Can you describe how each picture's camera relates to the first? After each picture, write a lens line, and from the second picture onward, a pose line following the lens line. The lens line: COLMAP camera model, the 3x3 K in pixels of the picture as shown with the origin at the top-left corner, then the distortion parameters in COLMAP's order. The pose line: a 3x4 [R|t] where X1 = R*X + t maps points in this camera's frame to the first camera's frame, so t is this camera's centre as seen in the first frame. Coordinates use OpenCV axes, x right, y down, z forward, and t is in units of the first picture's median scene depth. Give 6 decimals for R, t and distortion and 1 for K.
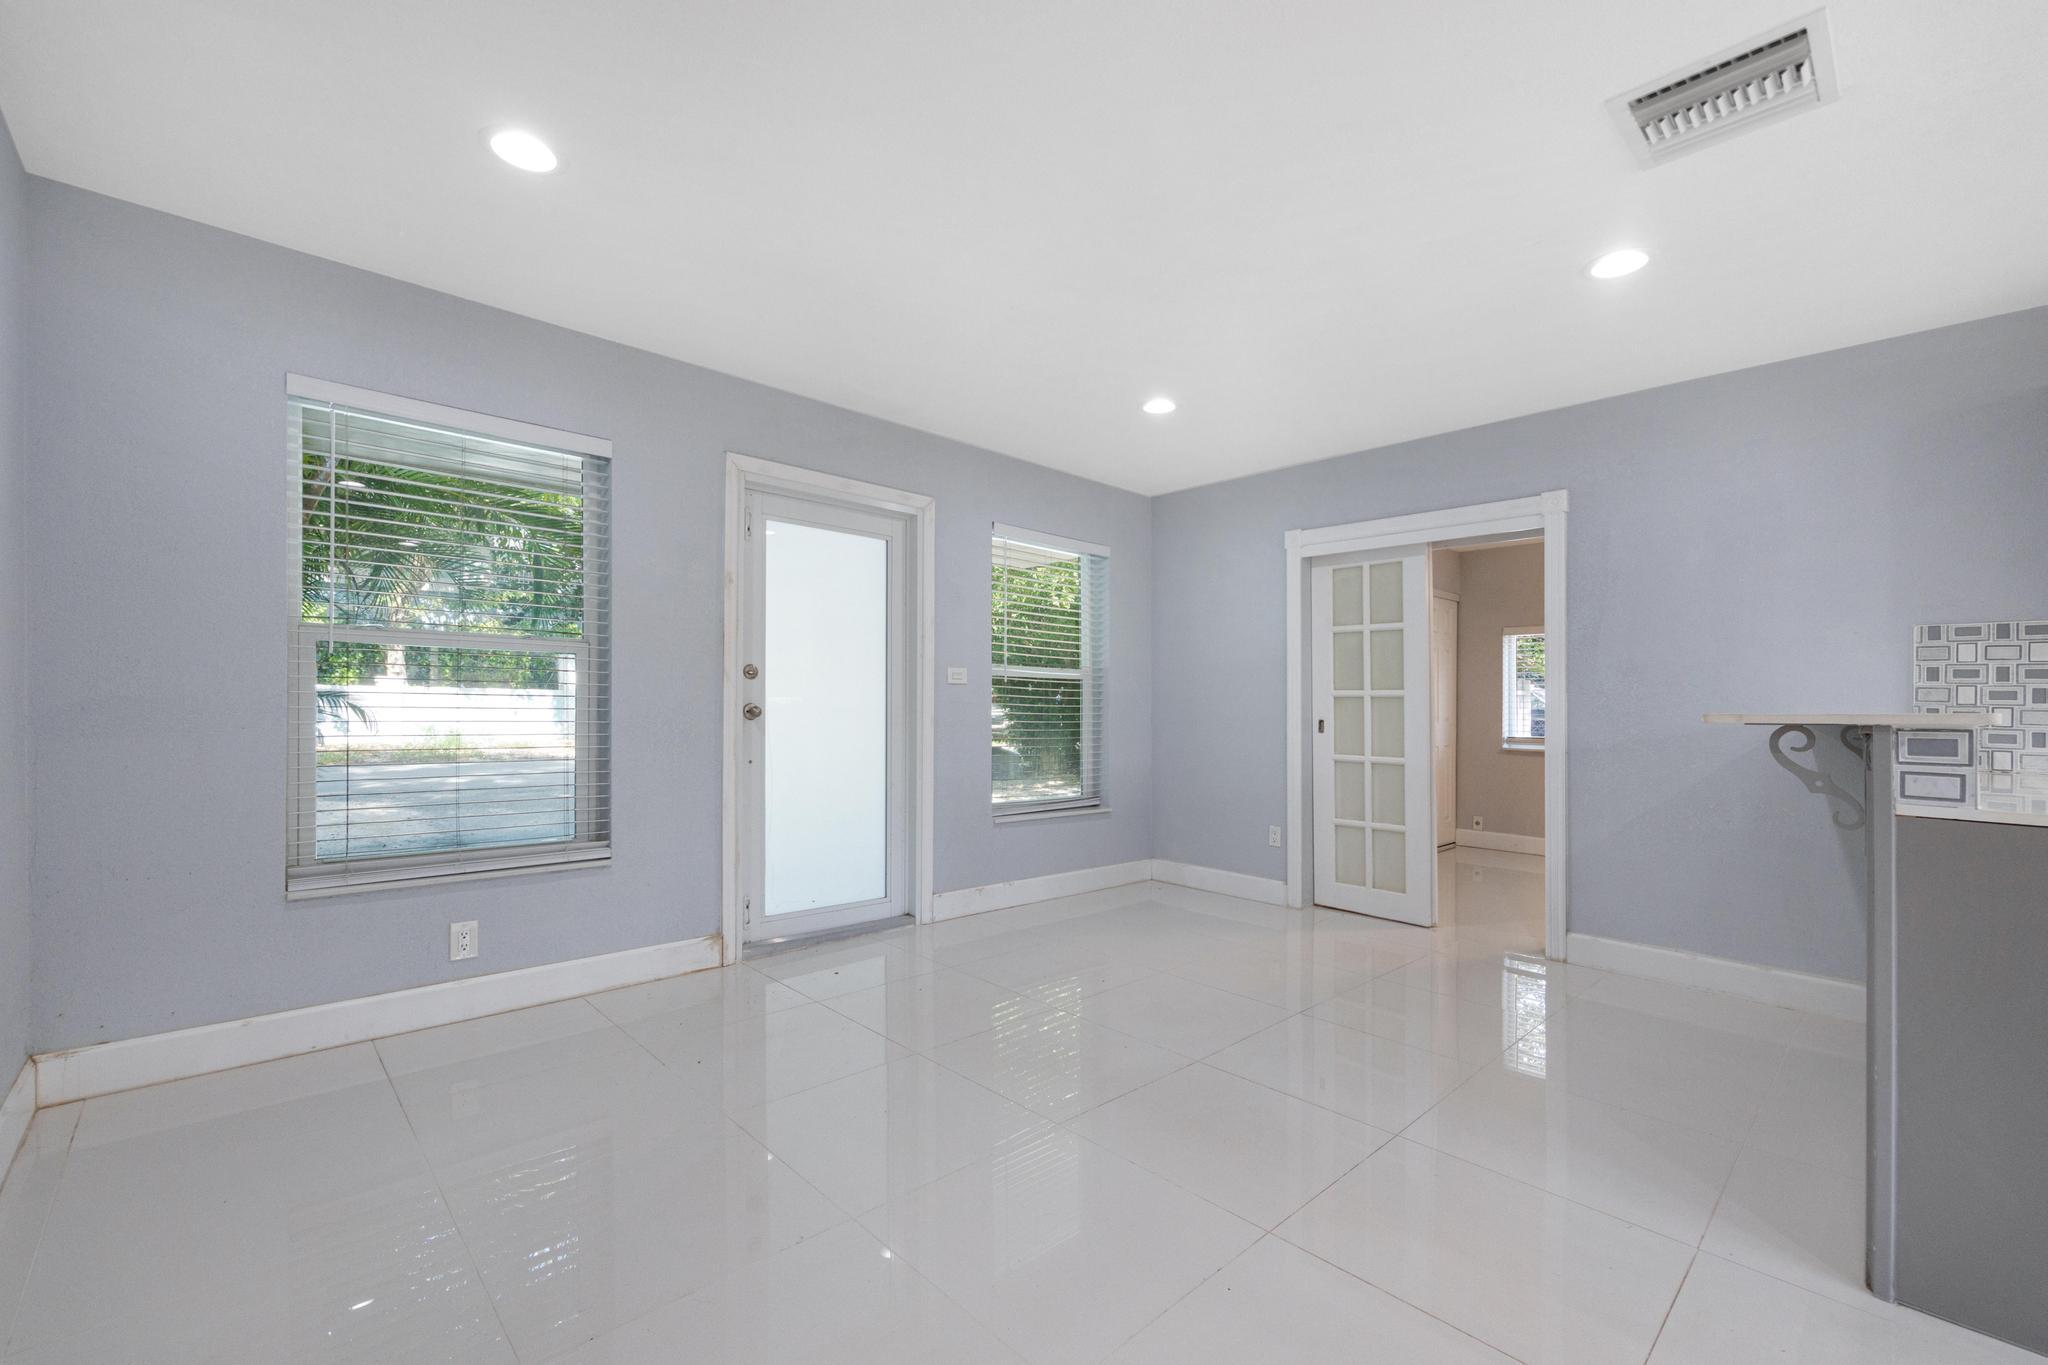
lens RADIAL K [[813.5, 0, 1023.3], [0, 813.5, 693.6], [0, 0, 1]] dist [-0.001776, -0.000040]
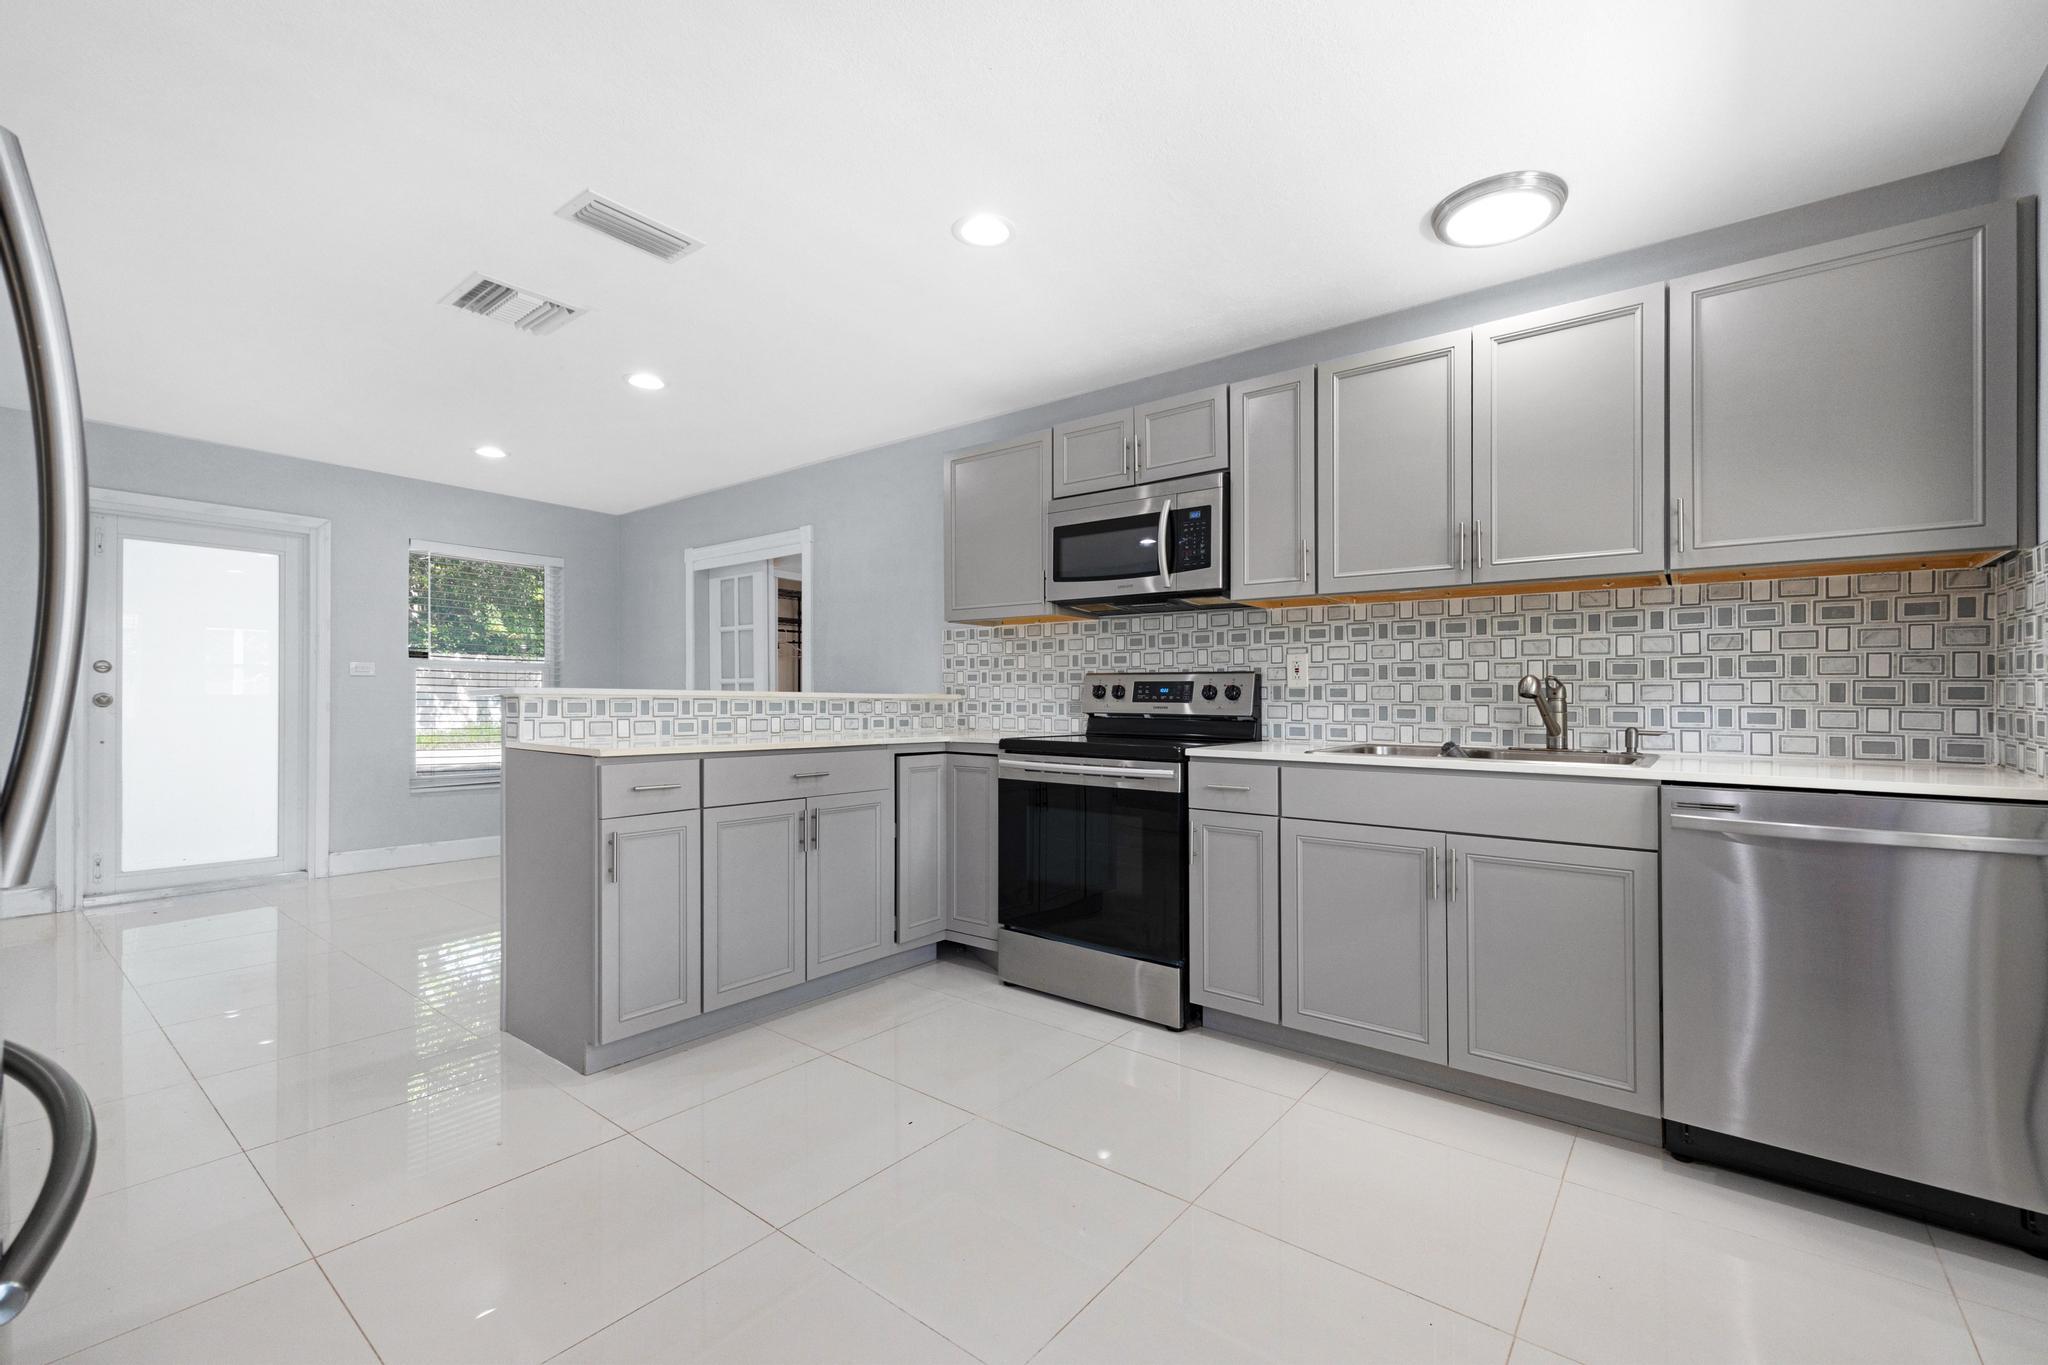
lens RADIAL K [[813.5, 0, 1023.6], [0, 813.5, 684.3], [0, 0, 1]] dist [-0.001776, -0.000040]
pose [[0.990954, -0.008542, 0.133930, 0.743006], [0.008875, 0.999959, -0.001895, 0.011865], [-0.133908, 0.003067, 0.990989, -0.314677]]
